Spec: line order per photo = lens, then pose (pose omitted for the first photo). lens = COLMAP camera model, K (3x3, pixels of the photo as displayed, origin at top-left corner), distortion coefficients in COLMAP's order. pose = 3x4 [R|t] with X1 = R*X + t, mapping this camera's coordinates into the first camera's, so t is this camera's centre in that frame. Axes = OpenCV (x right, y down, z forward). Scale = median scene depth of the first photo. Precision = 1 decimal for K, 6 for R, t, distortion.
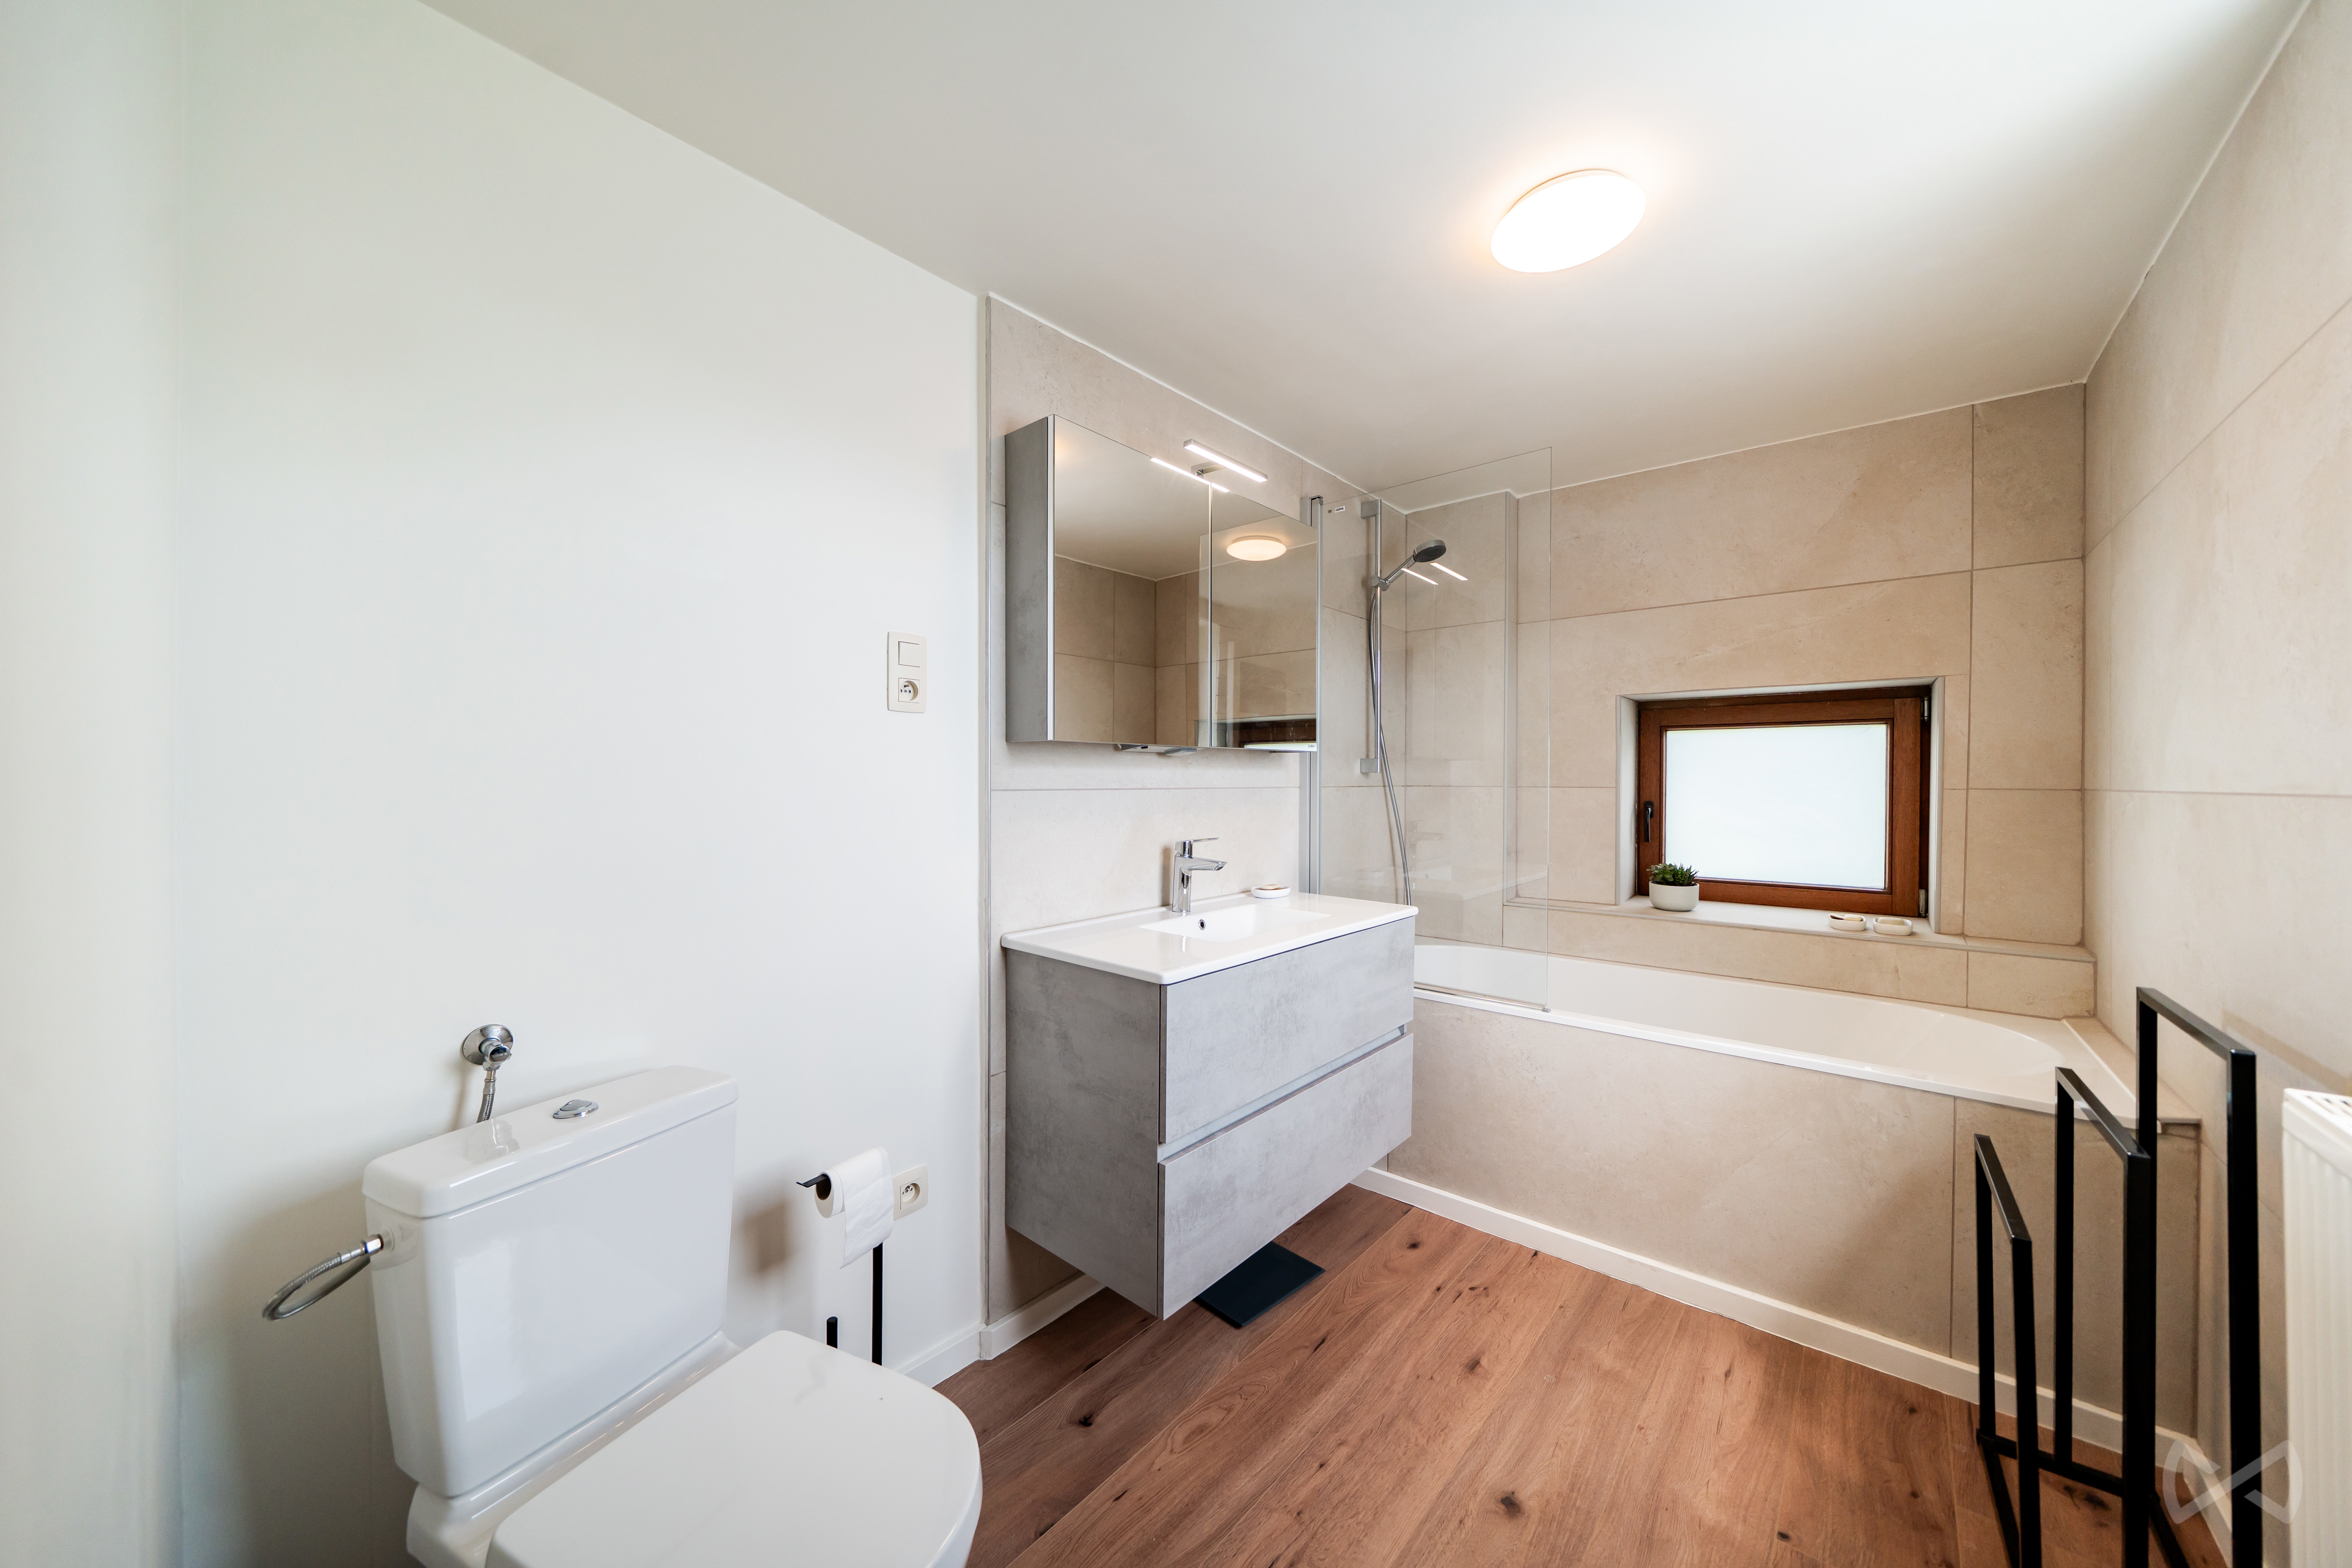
lens RADIAL K [[797.9, 0, 1175.5], [0, 797.9, 787.1], [0, 0, 1]] dist [-0.005666, -0.000096]
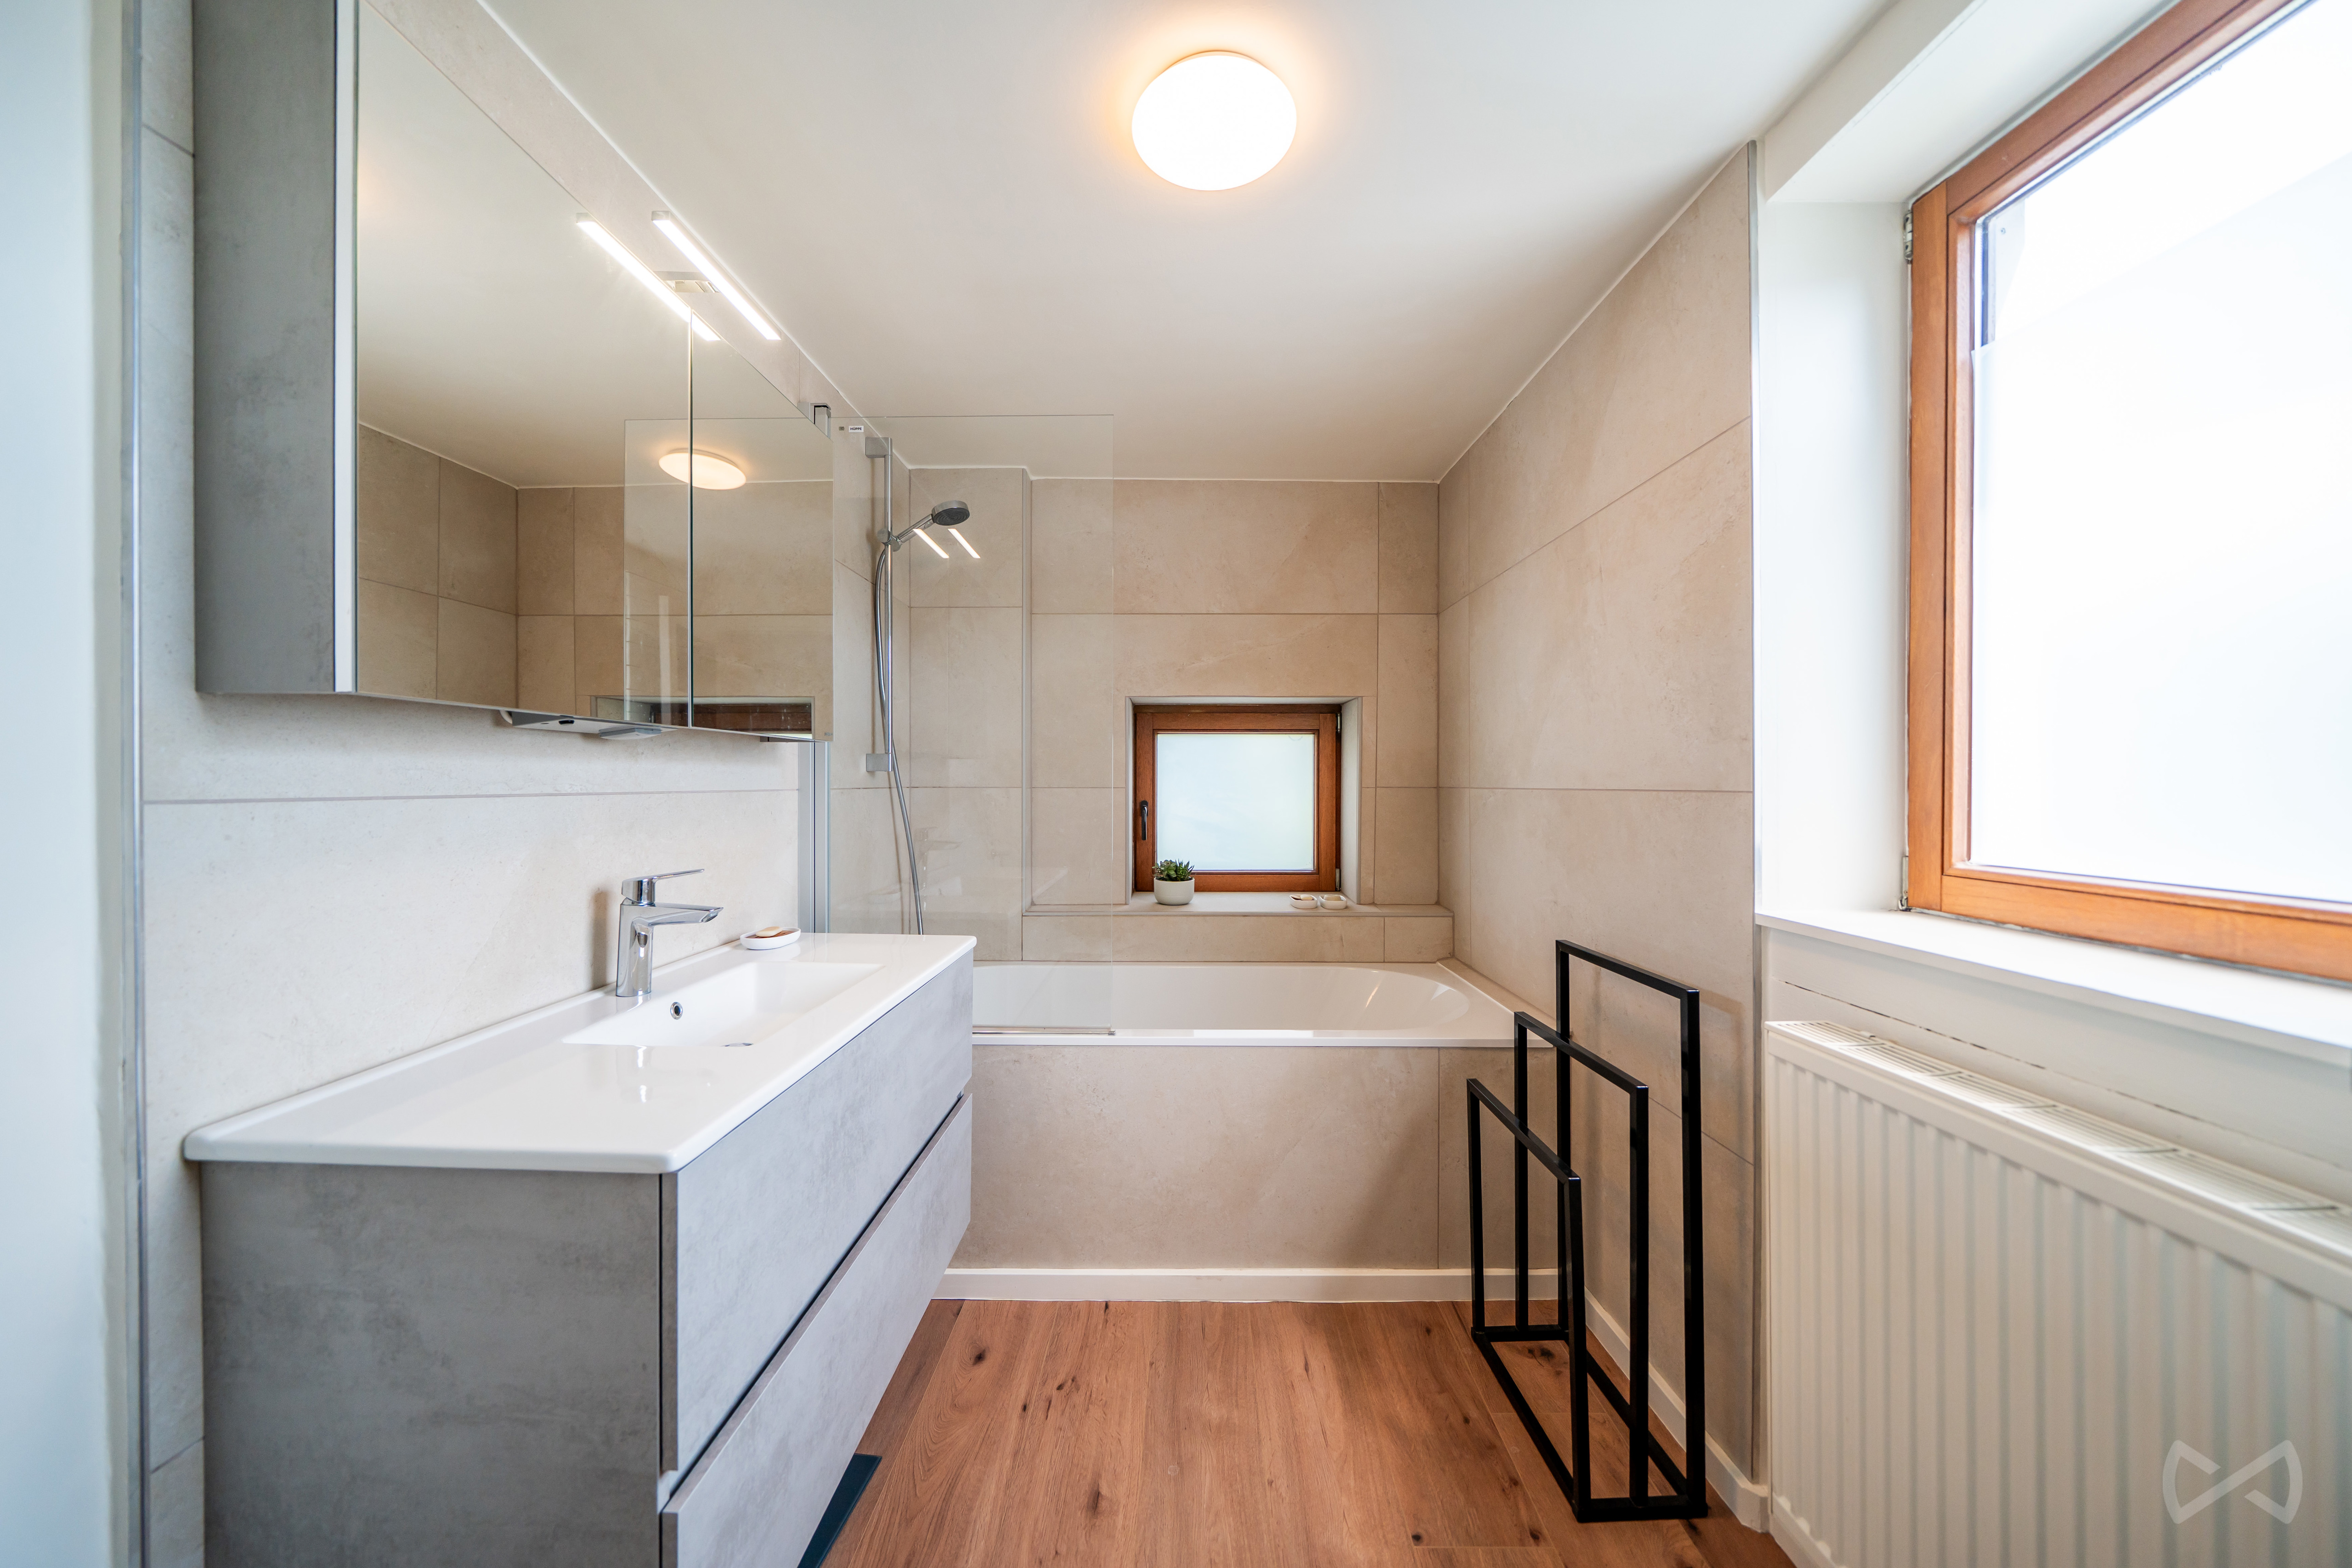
lens RADIAL K [[798.1, 0, 1175.5], [0, 798.1, 787.1], [0, 0, 1]] dist [-0.005666, -0.000096]
pose [[0.769943, -0.005056, 0.638093, -0.061876], [0.005590, 0.999984, 0.001178, -0.001239], [-0.638088, 0.002660, 0.769959, 0.263986]]
